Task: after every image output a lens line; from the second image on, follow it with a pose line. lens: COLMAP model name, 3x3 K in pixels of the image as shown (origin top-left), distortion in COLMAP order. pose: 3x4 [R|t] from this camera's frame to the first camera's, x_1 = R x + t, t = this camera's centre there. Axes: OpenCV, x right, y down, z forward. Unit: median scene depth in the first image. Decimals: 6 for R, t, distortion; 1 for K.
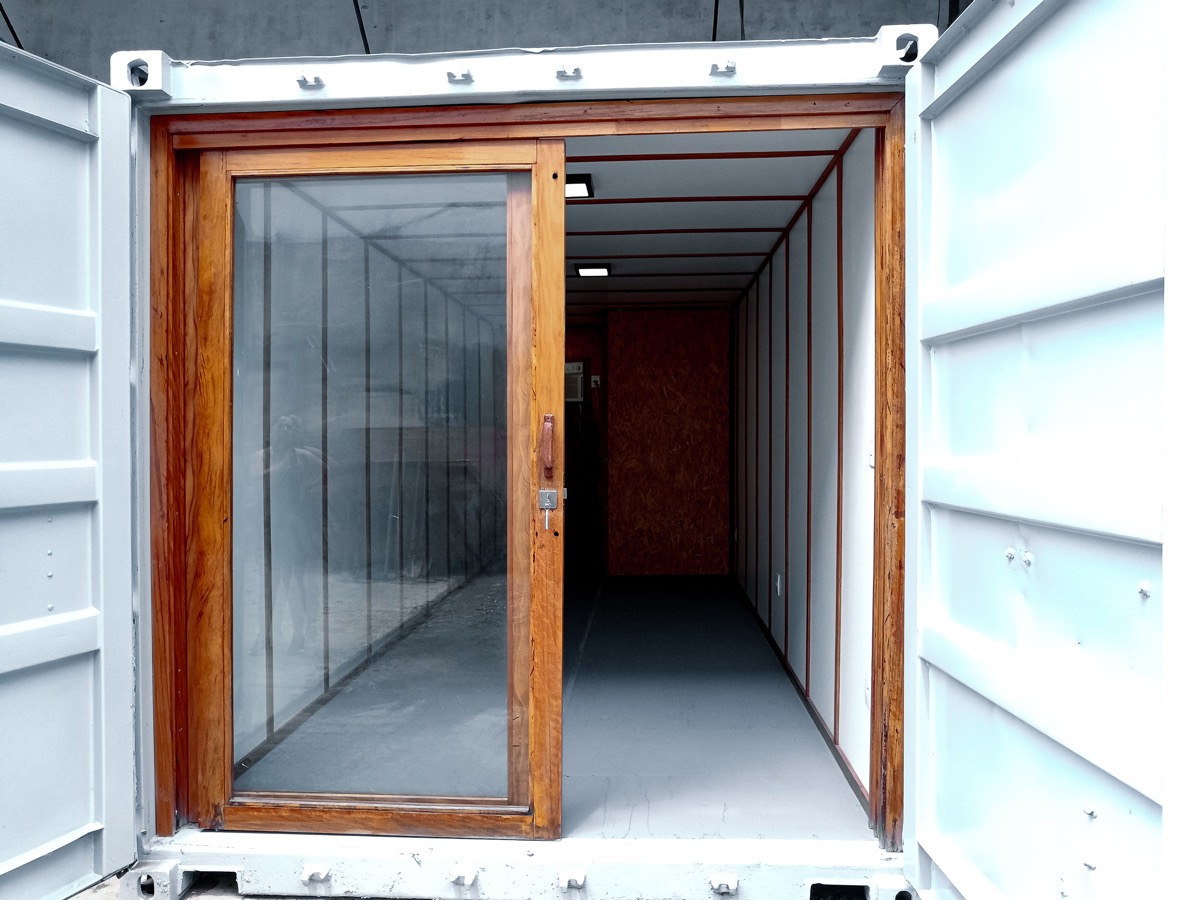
lens RADIAL K [[843.0, 0, 595.9], [0, 843.0, 448.9], [0, 0, 1]] dist [-0.034471, 0.030895]
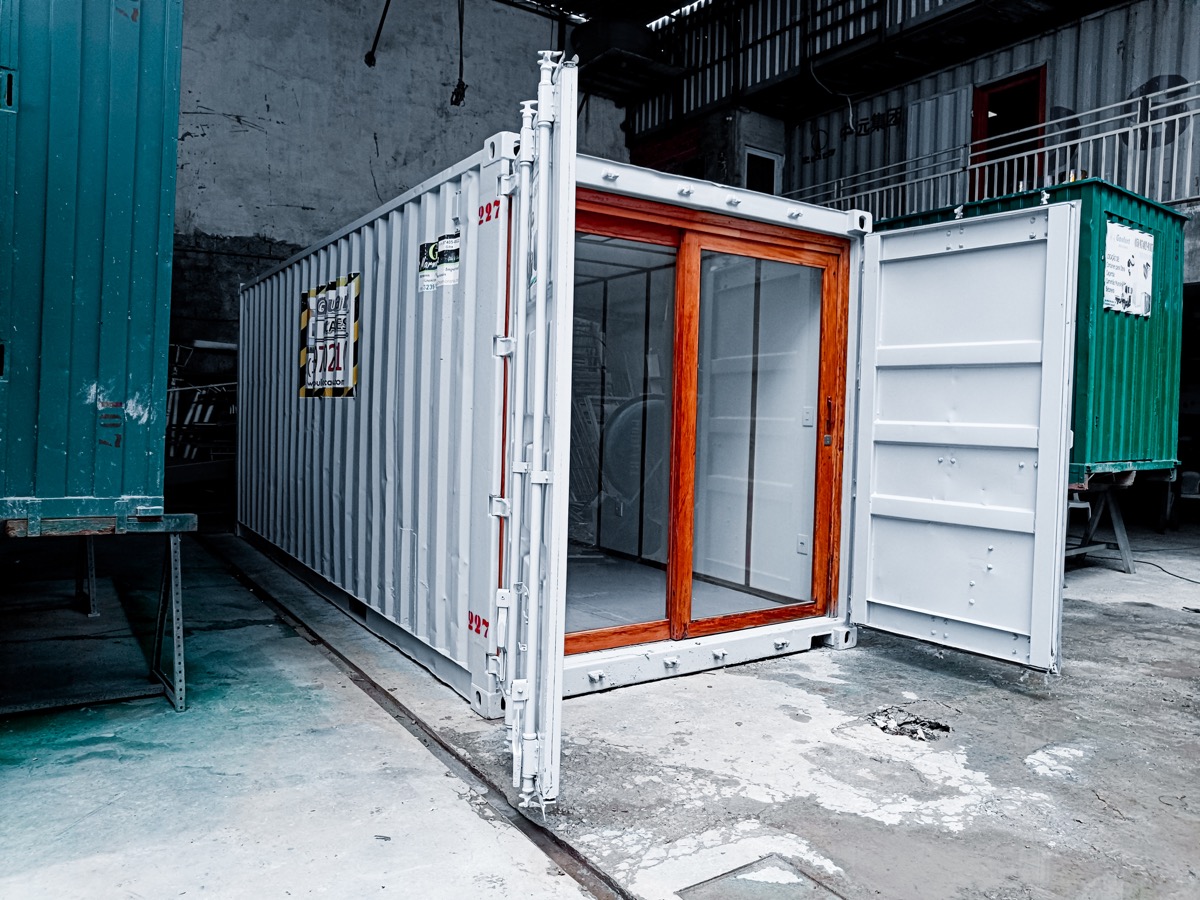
lens RADIAL K [[843.0, 0, 594.7], [0, 843.0, 445.1], [0, 0, 1]] dist [-0.034471, 0.030895]
pose [[0.788753, -0.018415, 0.614434, -1.285326], [-0.004533, 0.999350, 0.035770, -0.000606], [-0.614694, -0.030999, 0.788157, -0.217249]]
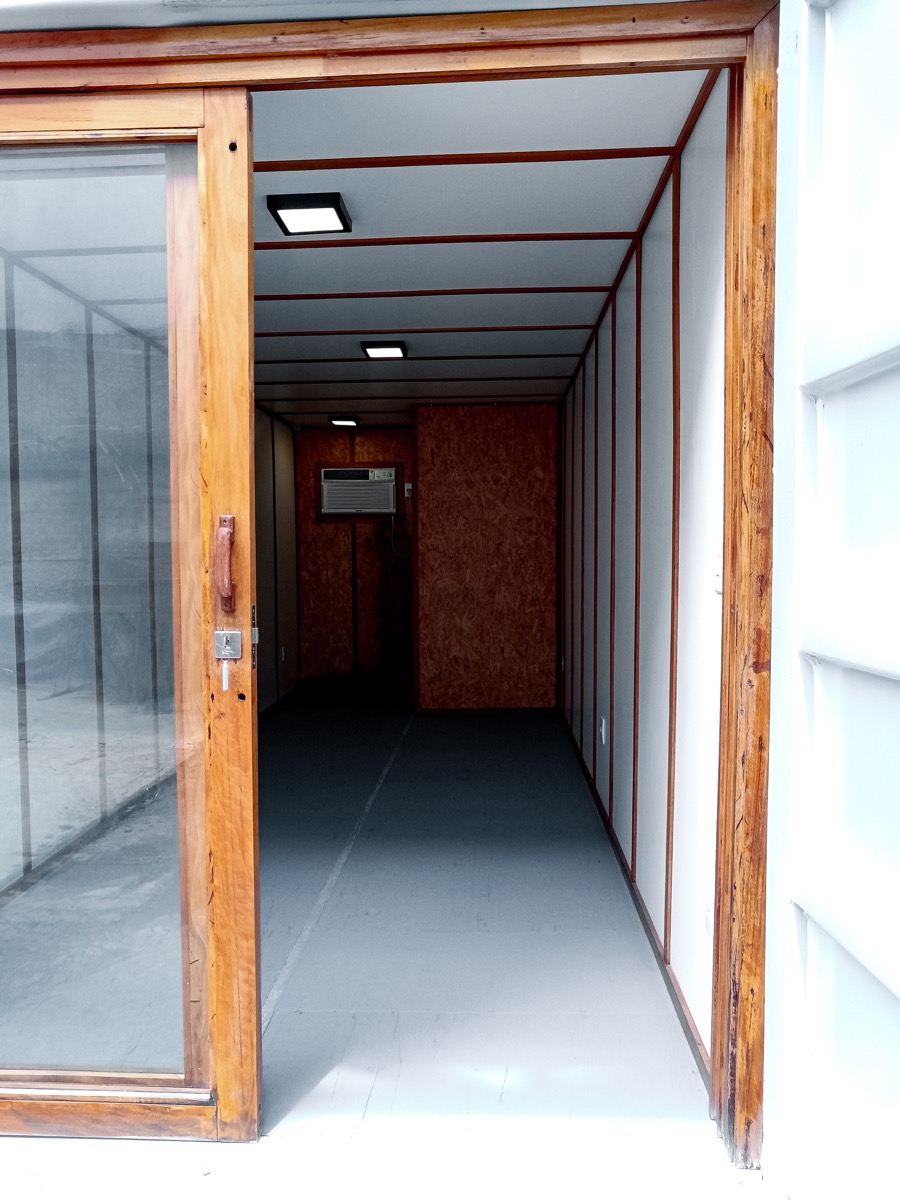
lens RADIAL K [[843.0, 0, 446.0], [0, 843.0, 599.5], [0, 0, 1]] dist [-0.034471, 0.030895]
pose [[0.999982, -0.004097, 0.004381, 0.109586], [0.003916, 0.999168, 0.040607, -0.001274], [-0.004543, -0.040589, 0.999166, 0.335483]]
